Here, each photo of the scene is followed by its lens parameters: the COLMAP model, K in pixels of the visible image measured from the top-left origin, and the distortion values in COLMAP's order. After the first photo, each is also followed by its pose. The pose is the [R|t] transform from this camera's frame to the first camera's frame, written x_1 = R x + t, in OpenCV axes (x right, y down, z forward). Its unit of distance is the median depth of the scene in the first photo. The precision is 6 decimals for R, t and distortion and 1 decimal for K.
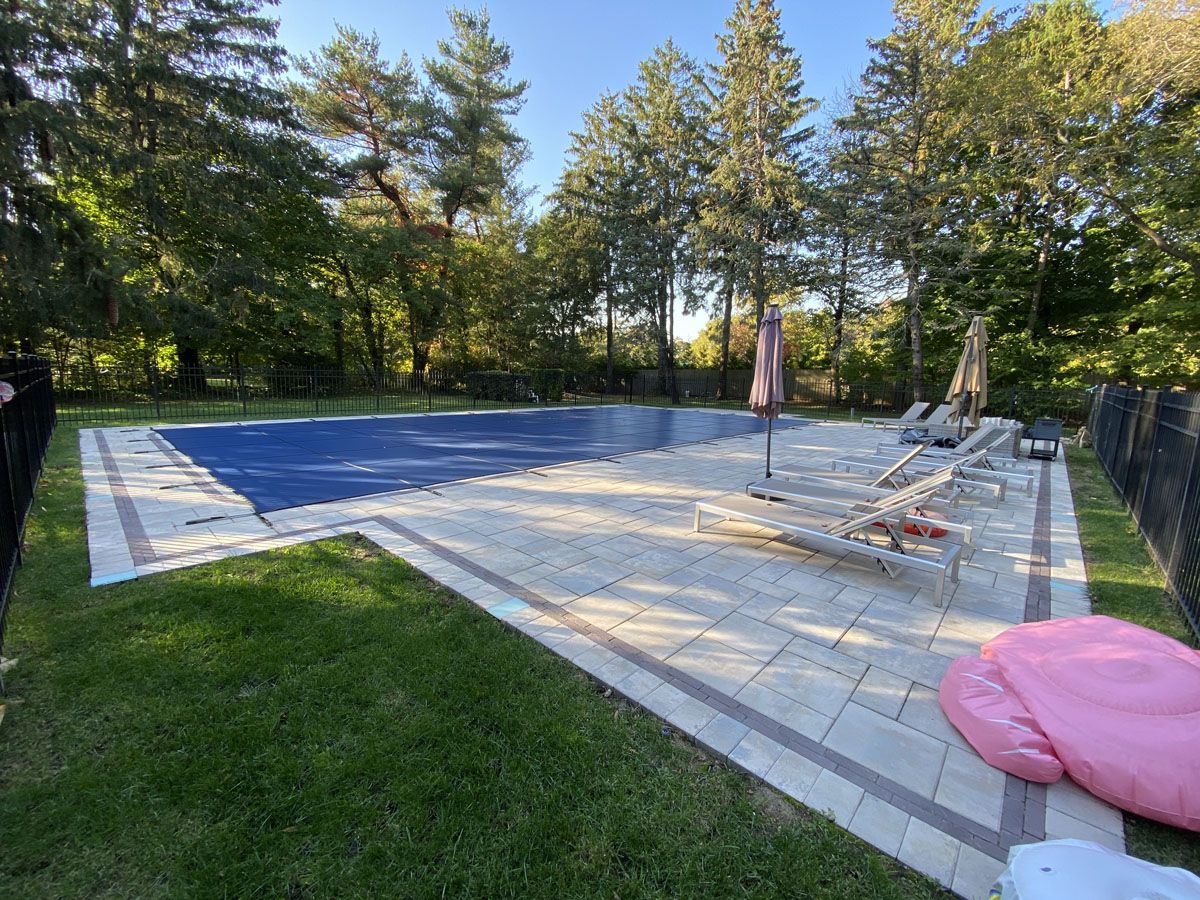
lens RADIAL K [[486.8, 0, 599.3], [0, 486.8, 443.7], [0, 0, 1]] dist [0.028449, -0.027244]
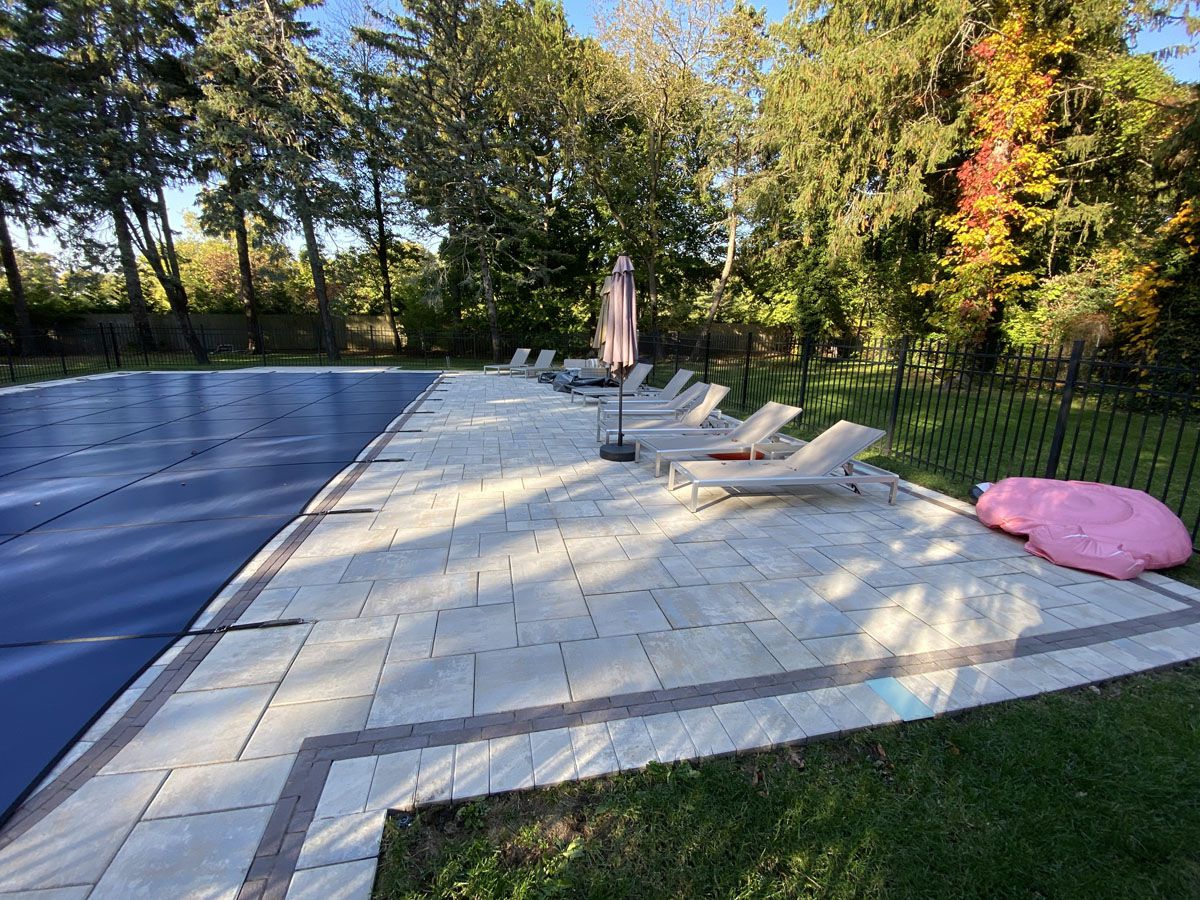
lens RADIAL K [[486.8, 0, 599.3], [0, 486.8, 443.7], [0, 0, 1]] dist [0.028449, -0.027244]
pose [[0.567293, -0.203788, 0.797903, -0.131832], [0.115379, 0.979010, 0.168011, -0.025339], [-0.815393, -0.003250, 0.578898, 0.139663]]
